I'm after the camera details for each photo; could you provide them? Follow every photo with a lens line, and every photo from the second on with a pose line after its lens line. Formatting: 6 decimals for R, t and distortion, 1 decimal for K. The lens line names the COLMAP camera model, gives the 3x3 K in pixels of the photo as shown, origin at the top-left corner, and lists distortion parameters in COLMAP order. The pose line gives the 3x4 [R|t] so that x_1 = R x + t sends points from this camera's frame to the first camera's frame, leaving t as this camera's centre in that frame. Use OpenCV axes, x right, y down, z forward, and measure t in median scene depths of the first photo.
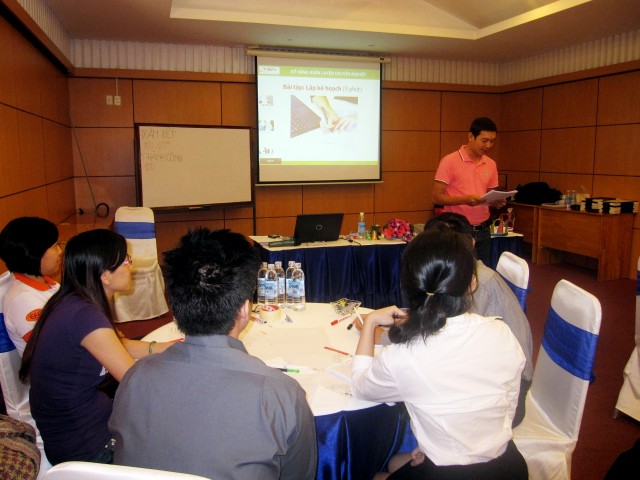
lens RADIAL K [[523.7, 0, 315.6], [0, 523.7, 235.4], [0, 0, 1]] dist [-0.063484, 0.022241]
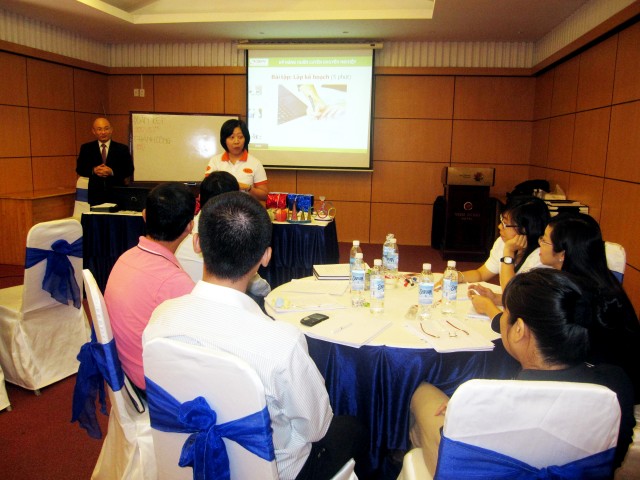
lens RADIAL K [[523.7, 0, 318.5], [0, 523.7, 237.2], [0, 0, 1]] dist [-0.063484, 0.022241]
pose [[0.892444, 0.102766, -0.439298, 0.557823], [-0.093488, 0.994701, 0.042770, -0.012031], [0.441366, 0.002899, 0.897323, 0.084555]]
